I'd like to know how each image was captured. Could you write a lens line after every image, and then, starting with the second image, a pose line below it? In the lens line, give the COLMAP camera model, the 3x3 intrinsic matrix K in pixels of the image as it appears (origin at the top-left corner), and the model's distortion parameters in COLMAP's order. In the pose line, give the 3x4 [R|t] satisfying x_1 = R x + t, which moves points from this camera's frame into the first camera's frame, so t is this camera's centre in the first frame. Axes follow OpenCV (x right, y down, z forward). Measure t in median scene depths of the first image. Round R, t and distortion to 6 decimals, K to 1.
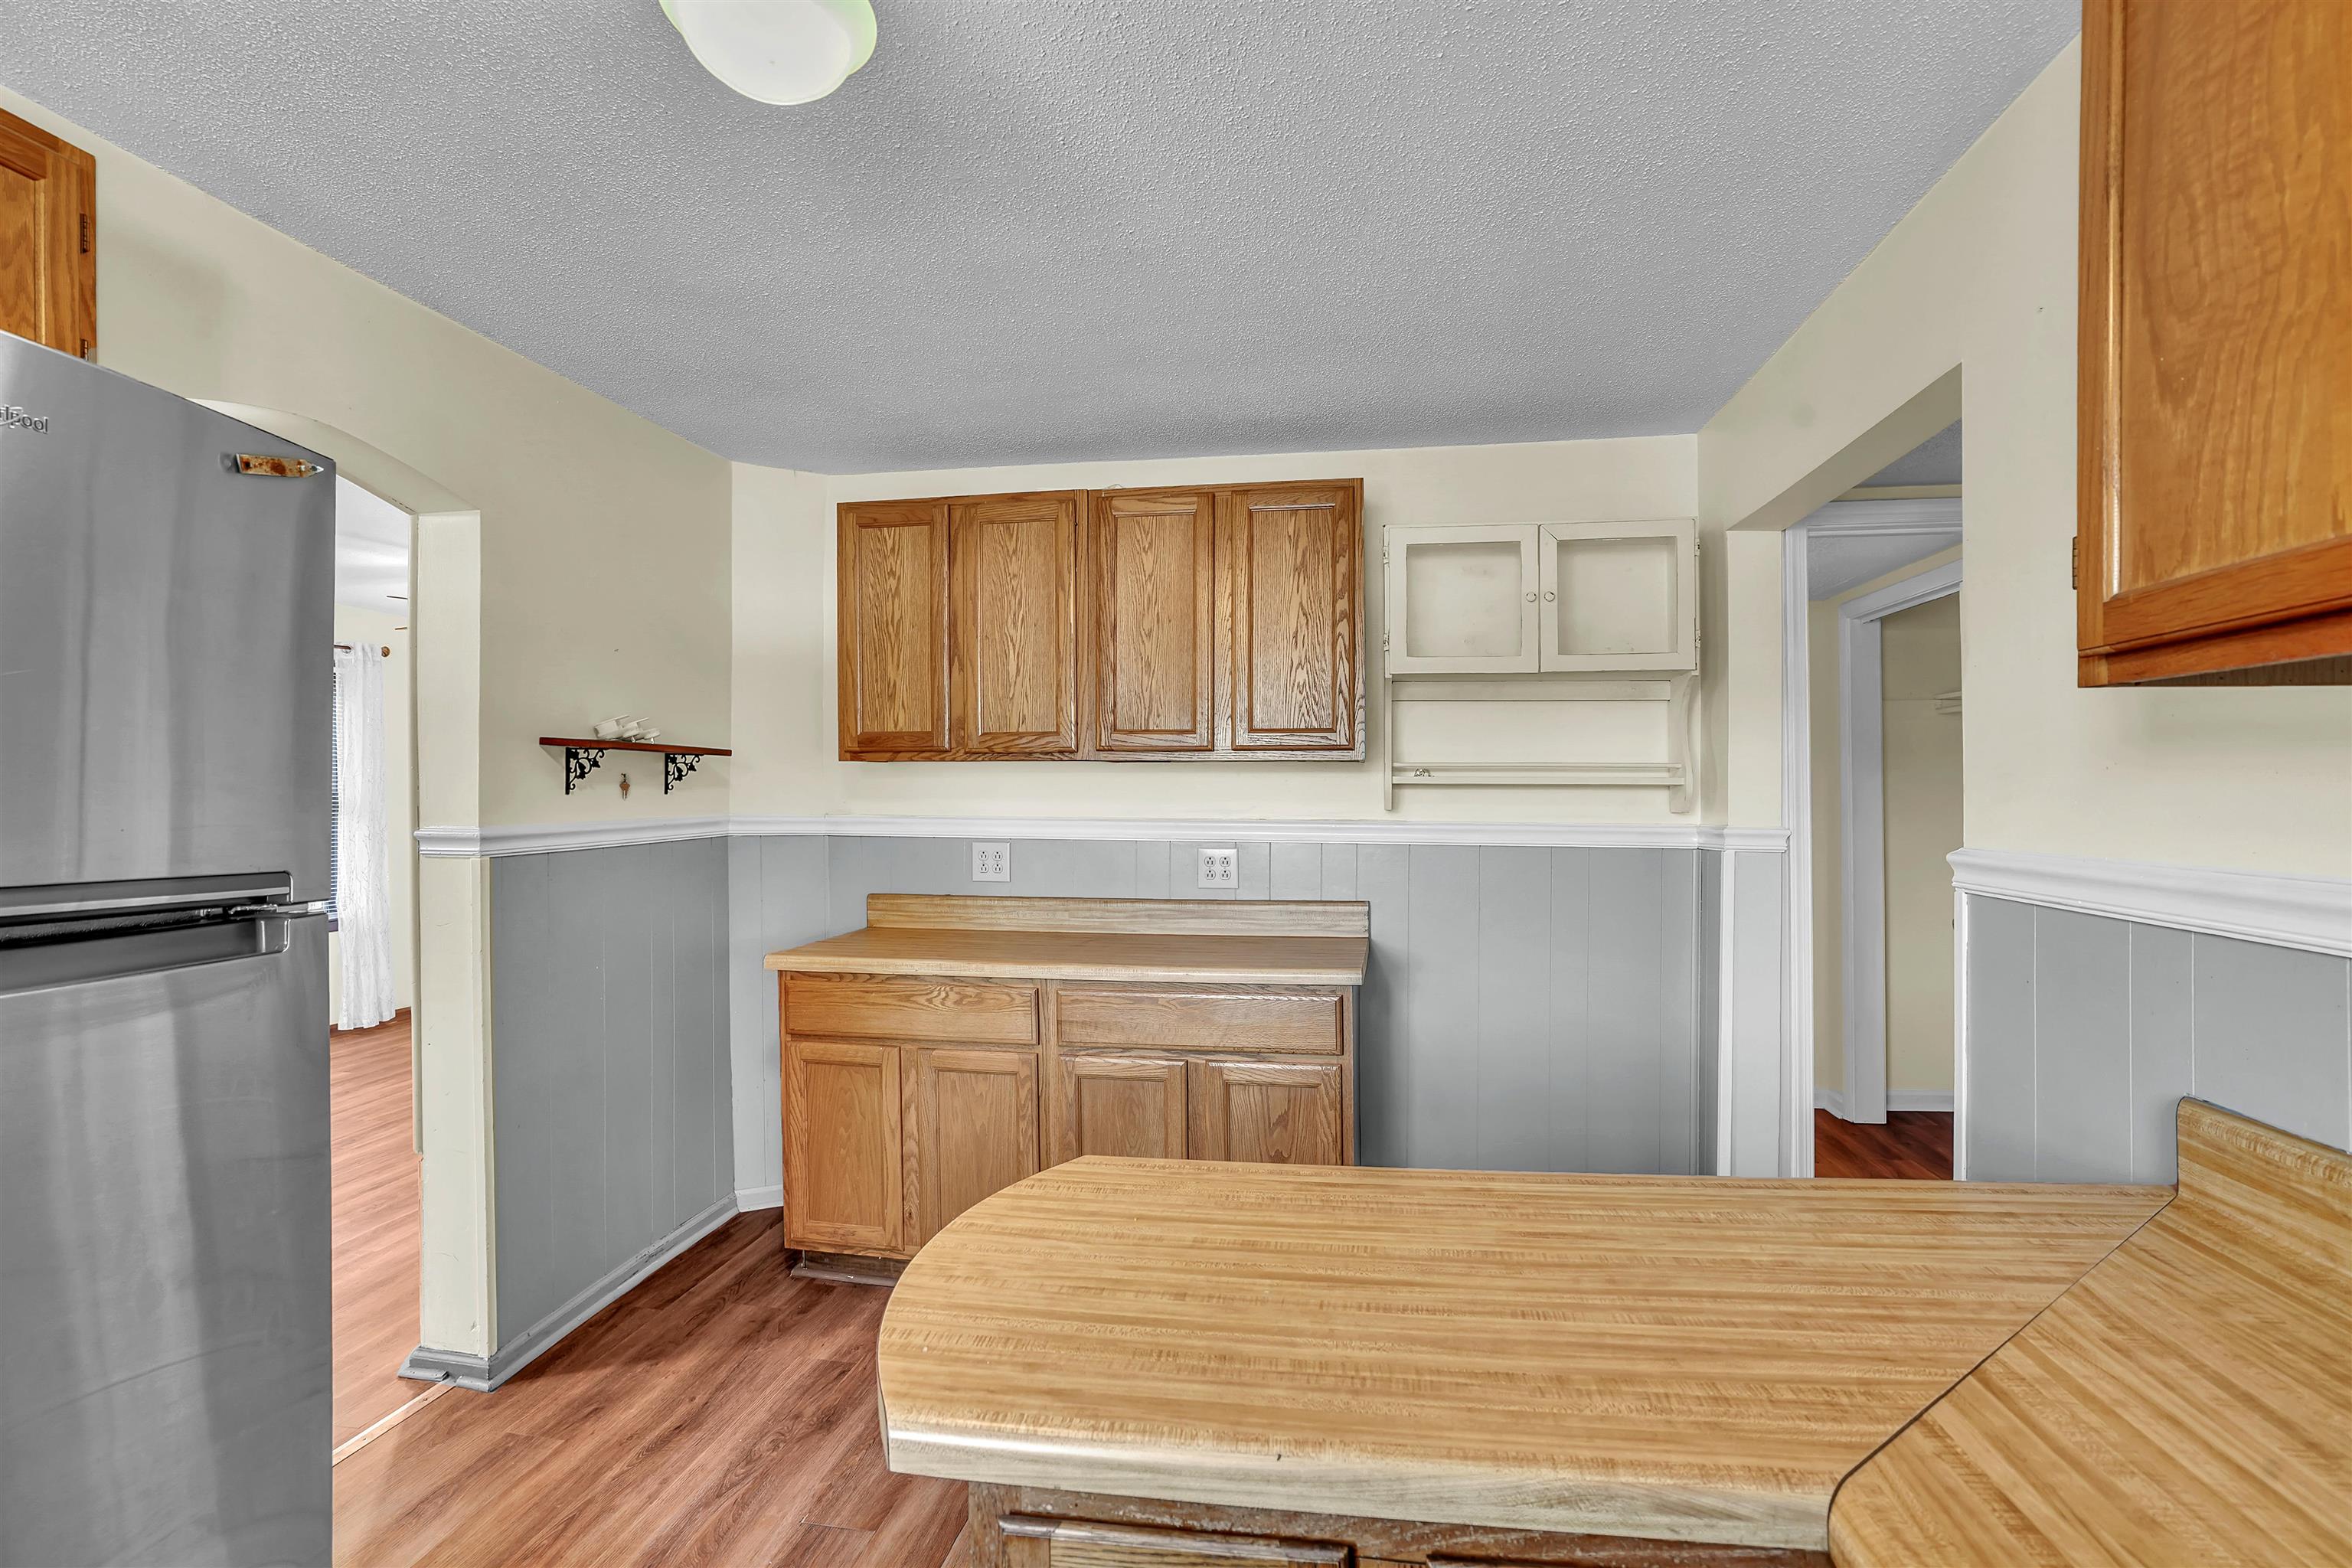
lens RADIAL K [[1114.6, 0, 1186.3], [0, 1114.6, 782.6], [0, 0, 1]] dist [-0.021934, 0.002195]
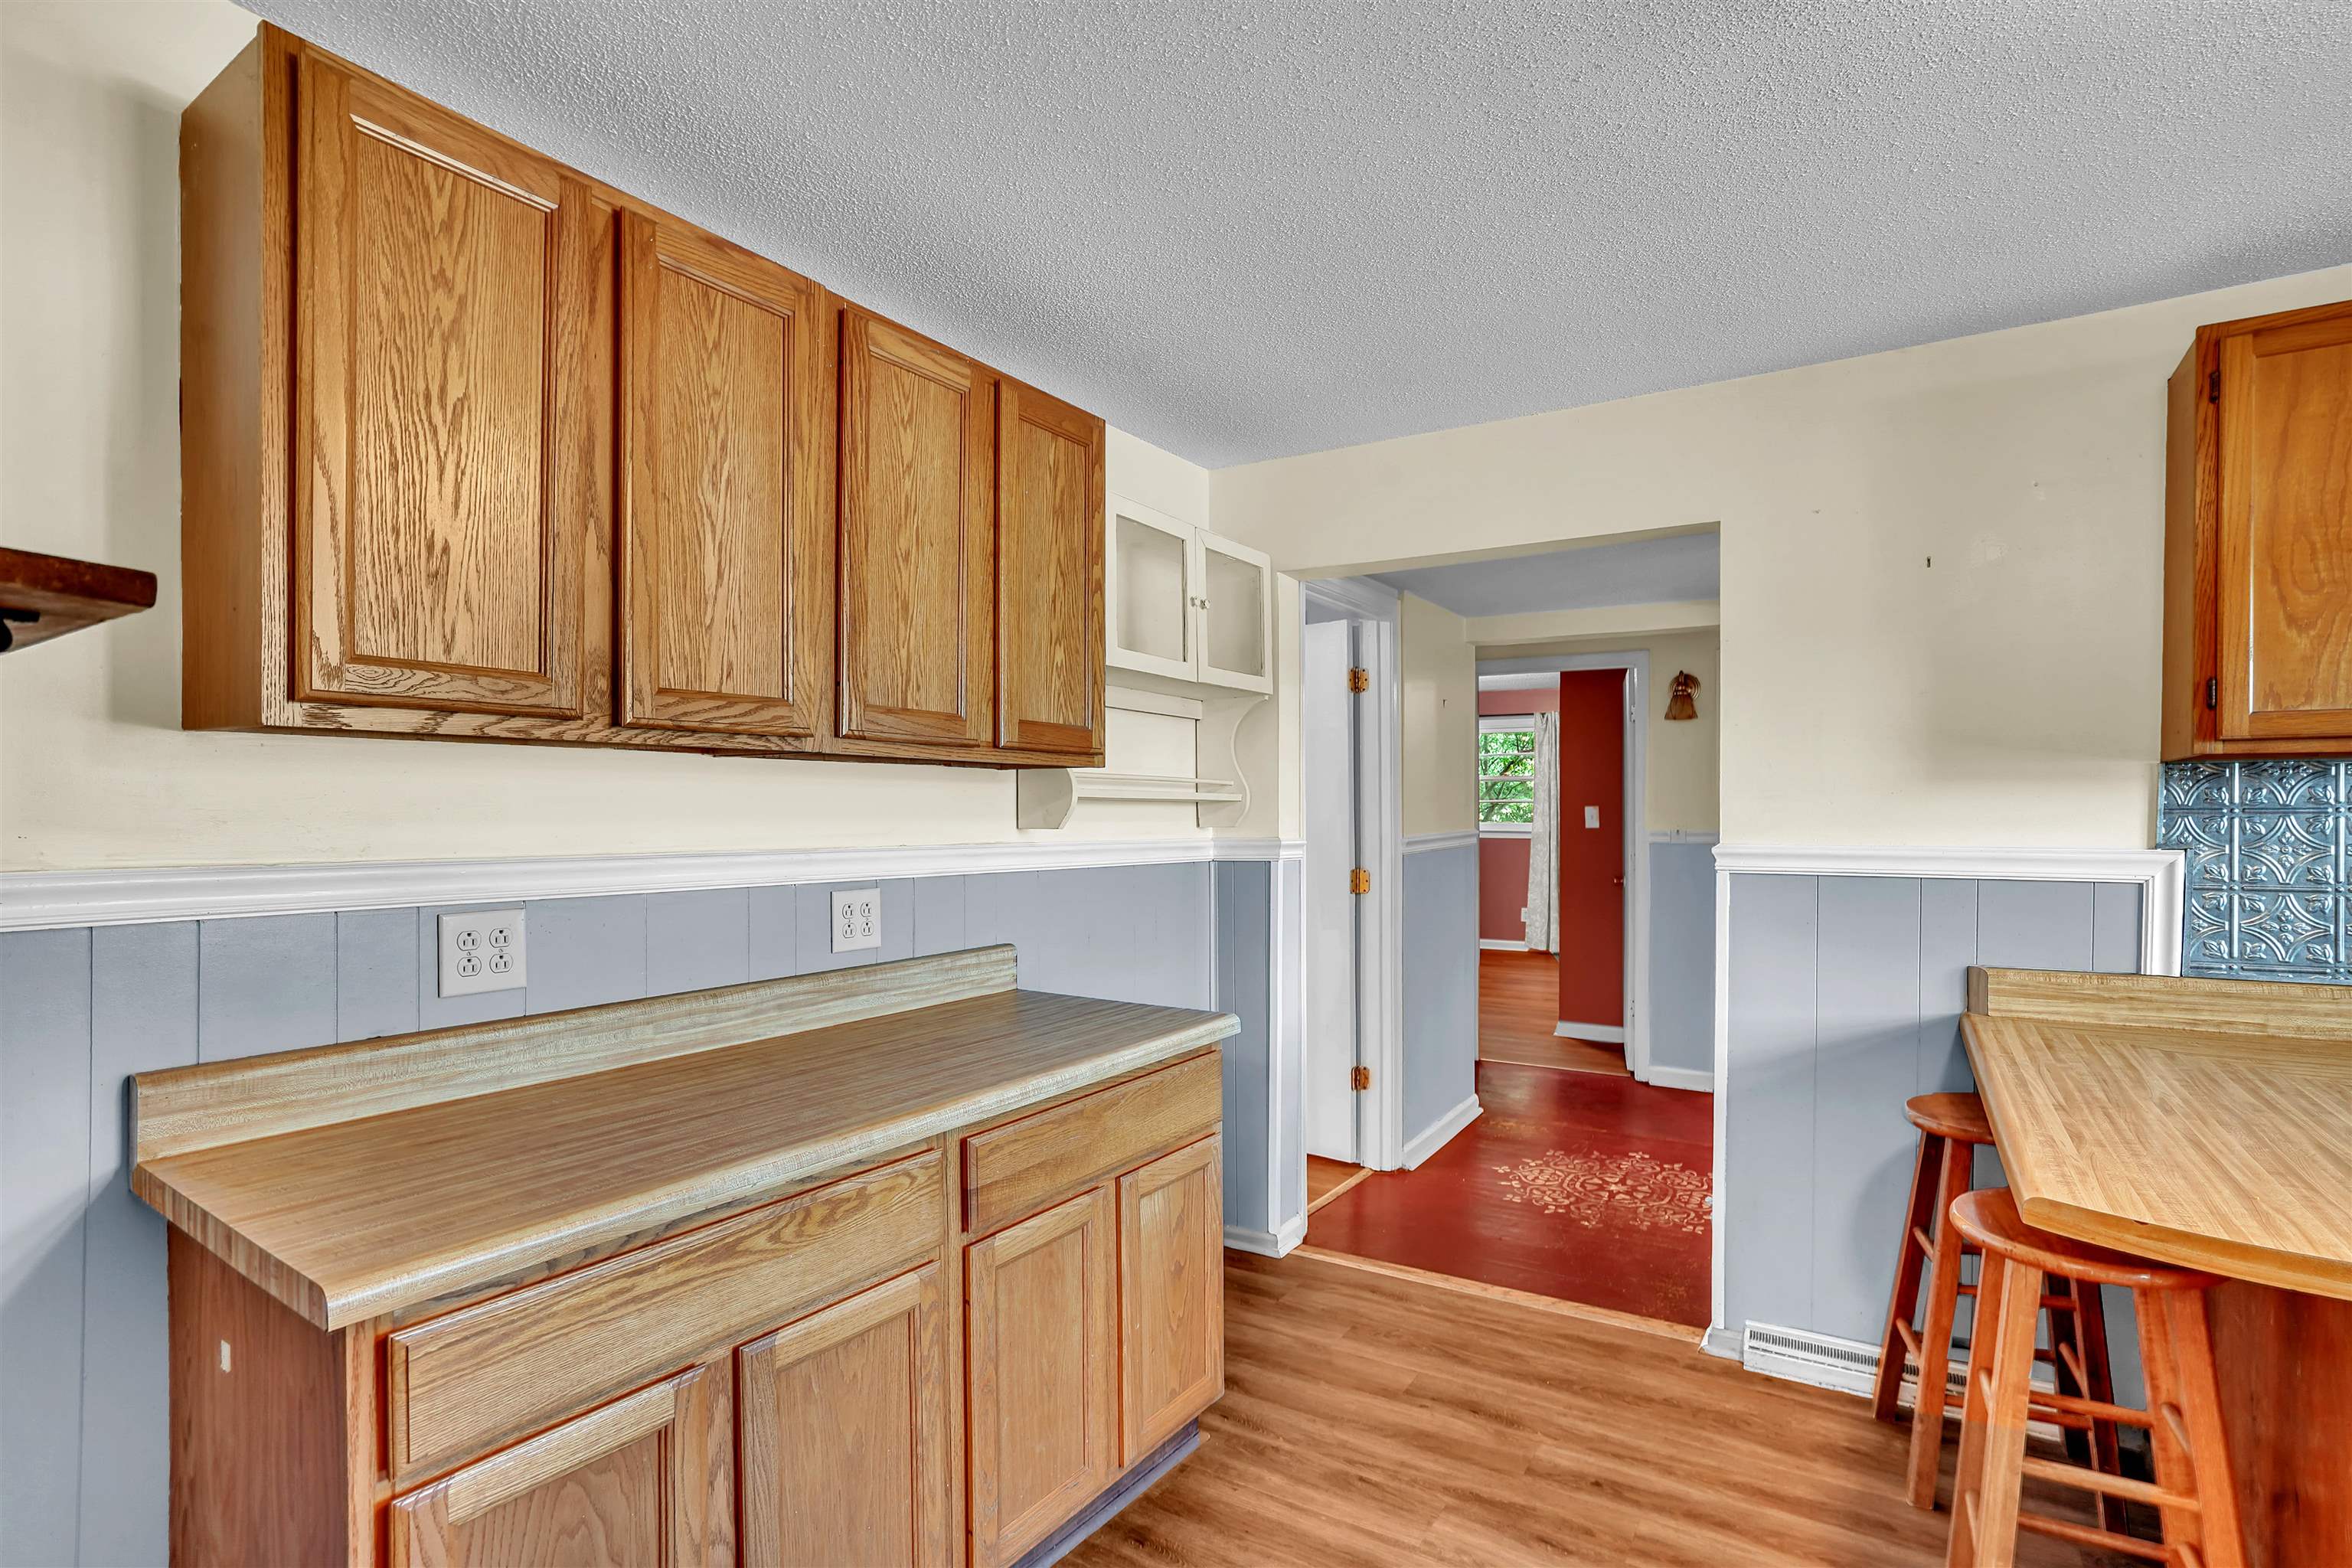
lens RADIAL K [[1114.6, 0, 1205.4], [0, 1114.6, 820.5], [0, 0, 1]] dist [-0.021934, 0.002195]
pose [[0.393389, -0.010495, 0.919312, -0.551459], [-0.006553, 0.999877, 0.014219, 0.006249], [-0.919349, -0.011618, 0.393272, 0.591961]]
